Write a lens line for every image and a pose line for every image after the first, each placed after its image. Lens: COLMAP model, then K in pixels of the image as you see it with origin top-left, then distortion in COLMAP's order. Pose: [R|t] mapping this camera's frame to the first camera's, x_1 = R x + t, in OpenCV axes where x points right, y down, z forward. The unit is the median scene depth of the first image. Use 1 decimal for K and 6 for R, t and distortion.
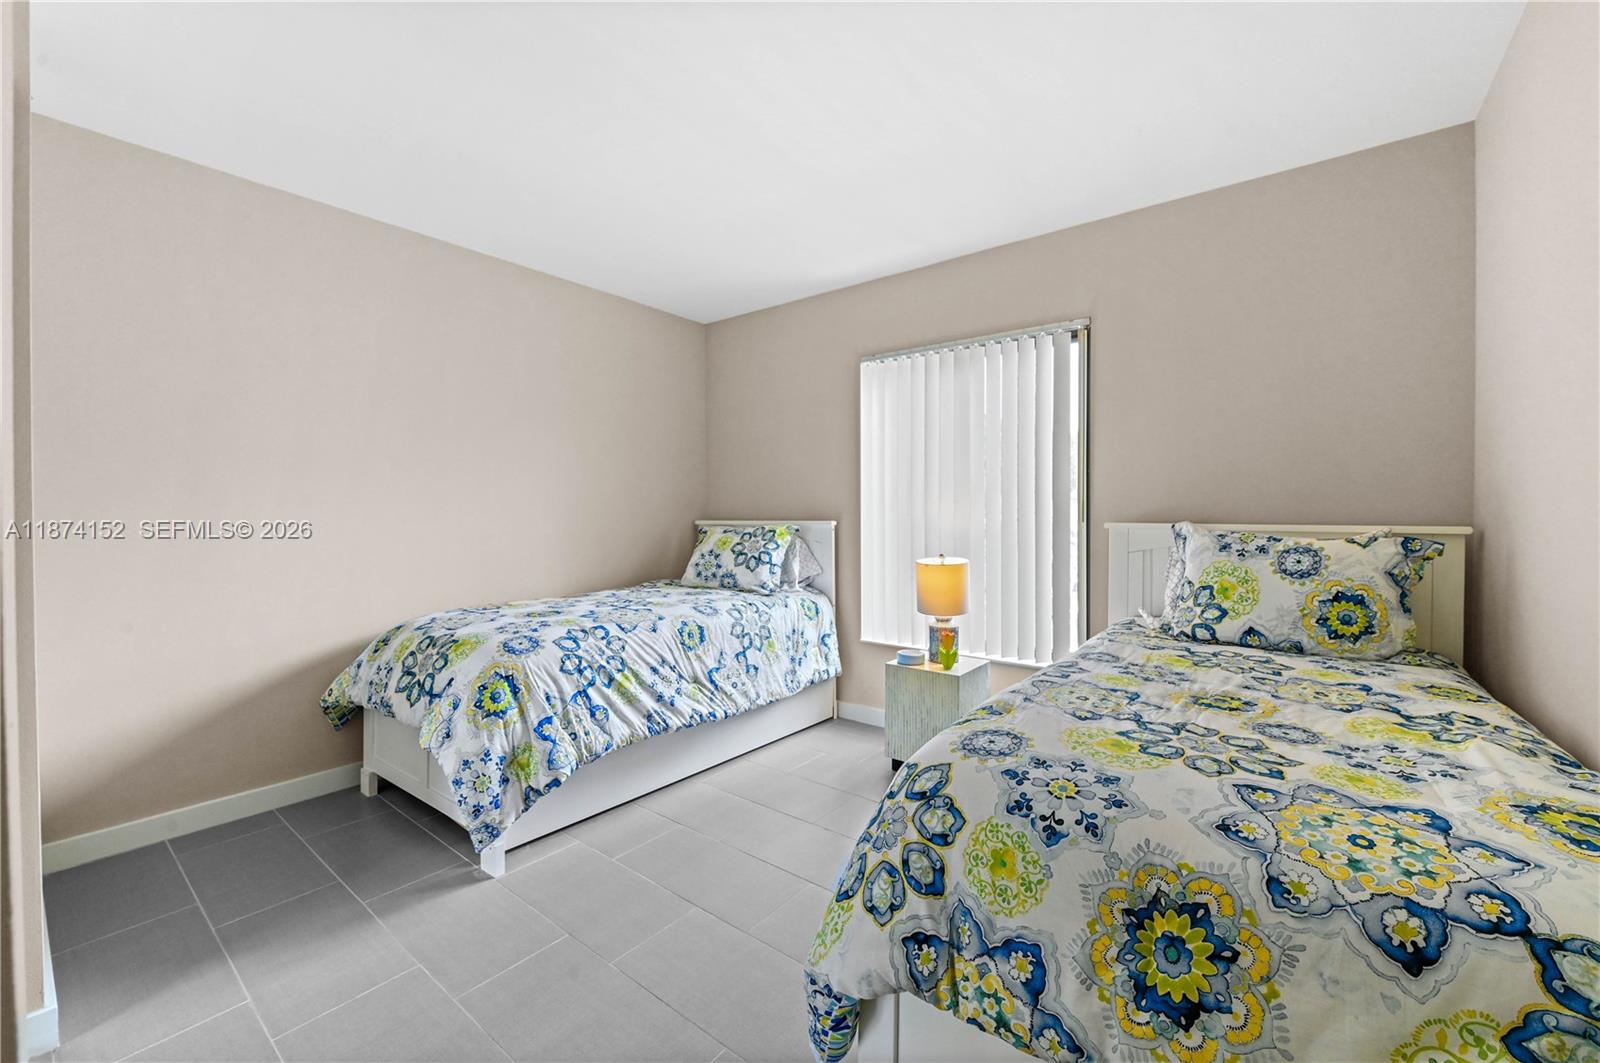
lens RADIAL K [[642.5, 0, 806.9], [0, 642.5, 520.8], [0, 0, 1]] dist [-0.009222, -0.001219]
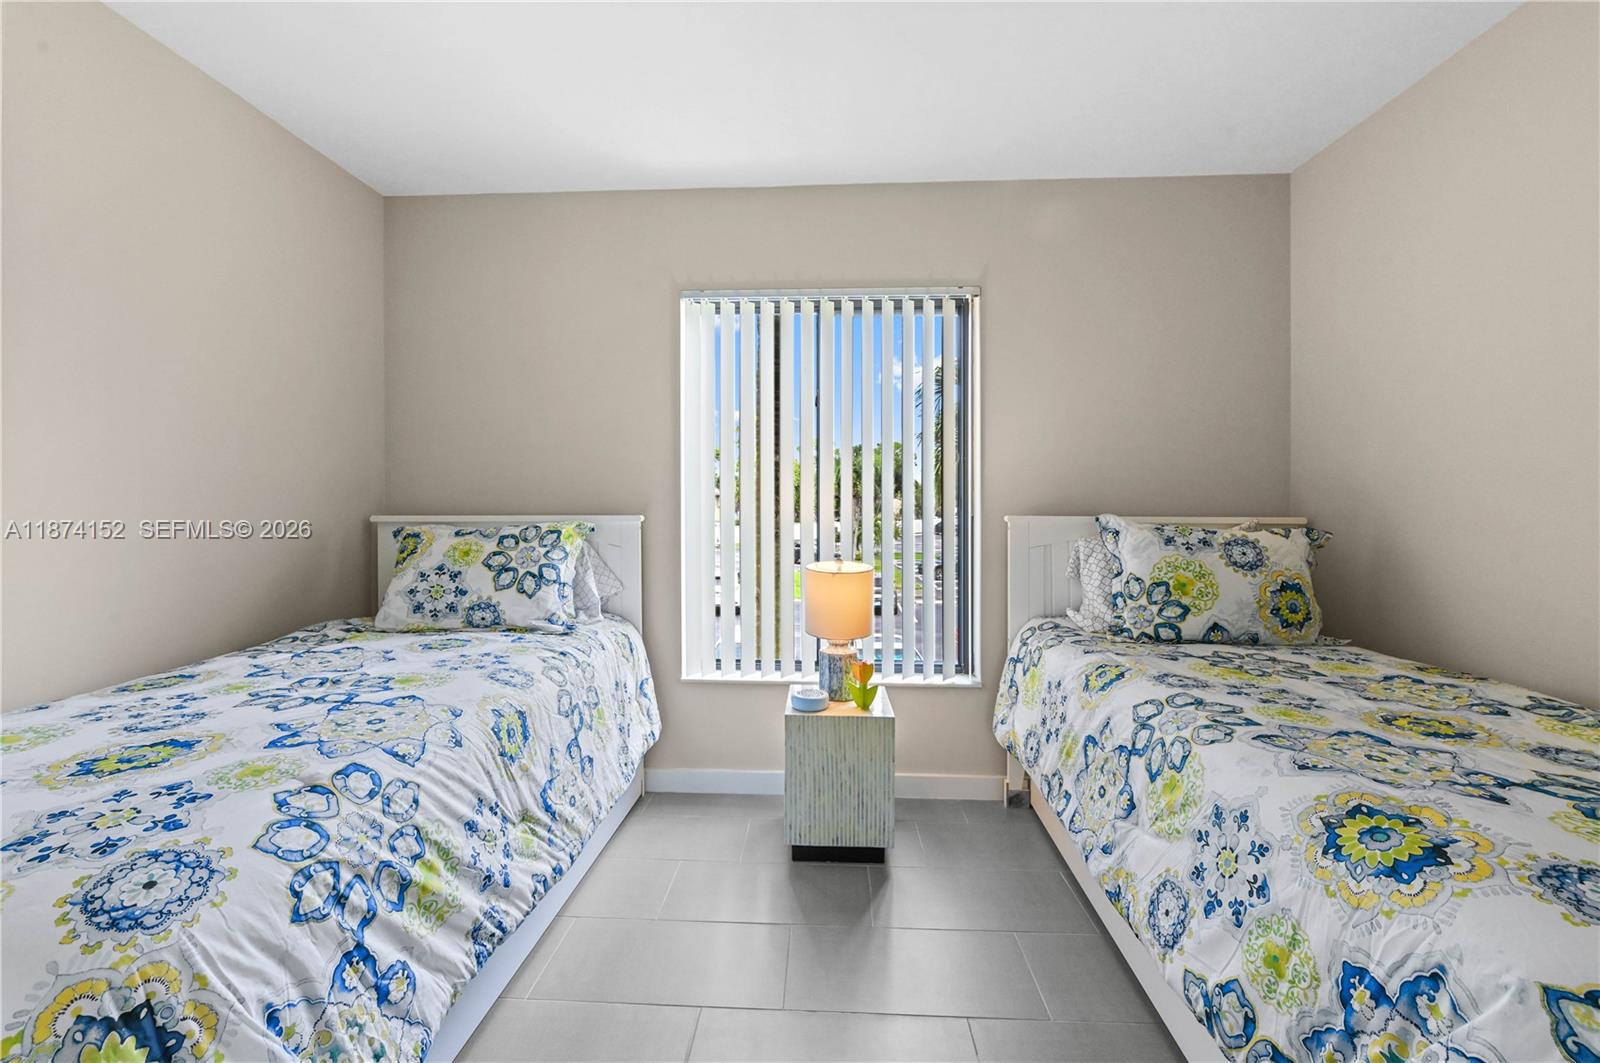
lens RADIAL K [[642.5, 0, 799.0], [0, 642.5, 504.6], [0, 0, 1]] dist [-0.009222, -0.001219]
pose [[0.819369, 0.001204, 0.573265, -0.333012], [0.004597, 0.999952, -0.008669, -0.007081], [-0.573247, 0.009739, 0.819324, 0.487431]]
